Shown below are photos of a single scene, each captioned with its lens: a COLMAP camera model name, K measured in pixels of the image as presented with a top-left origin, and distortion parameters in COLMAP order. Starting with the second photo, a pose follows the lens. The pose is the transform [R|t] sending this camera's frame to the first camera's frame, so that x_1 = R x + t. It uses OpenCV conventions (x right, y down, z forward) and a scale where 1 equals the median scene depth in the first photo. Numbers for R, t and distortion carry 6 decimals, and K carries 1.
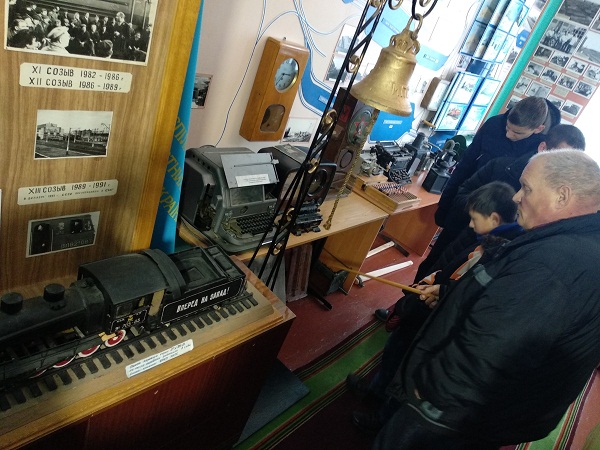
lens RADIAL K [[453.9, 0, 300.3], [0, 453.9, 223.8], [0, 0, 1]] dist [0.012780, -0.017910]
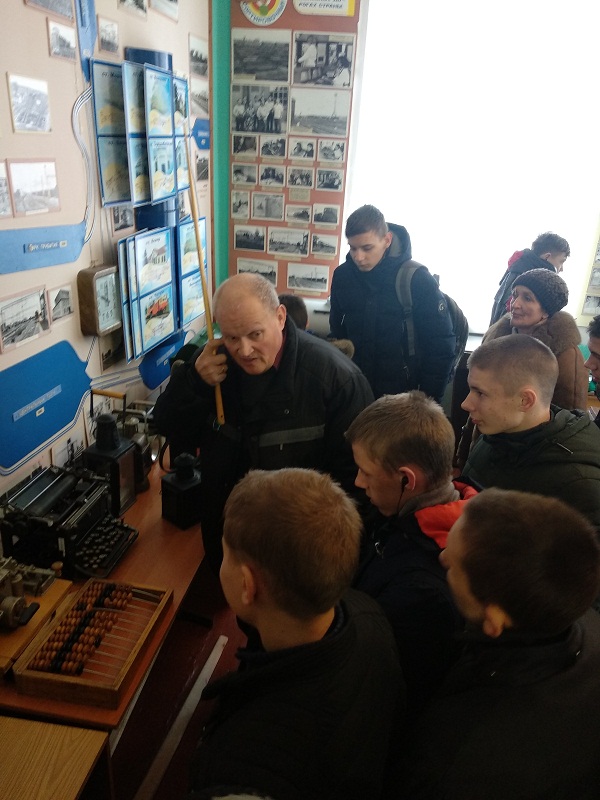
lens RADIAL K [[605.2, 0, 299.6], [0, 605.2, 401.8], [0, 0, 1]] dist [0.012780, -0.017910]
pose [[0.806599, -0.464361, 0.365742, 0.155768], [0.461032, 0.881457, 0.102385, -0.135527], [-0.369930, 0.086035, 0.925067, 0.287833]]
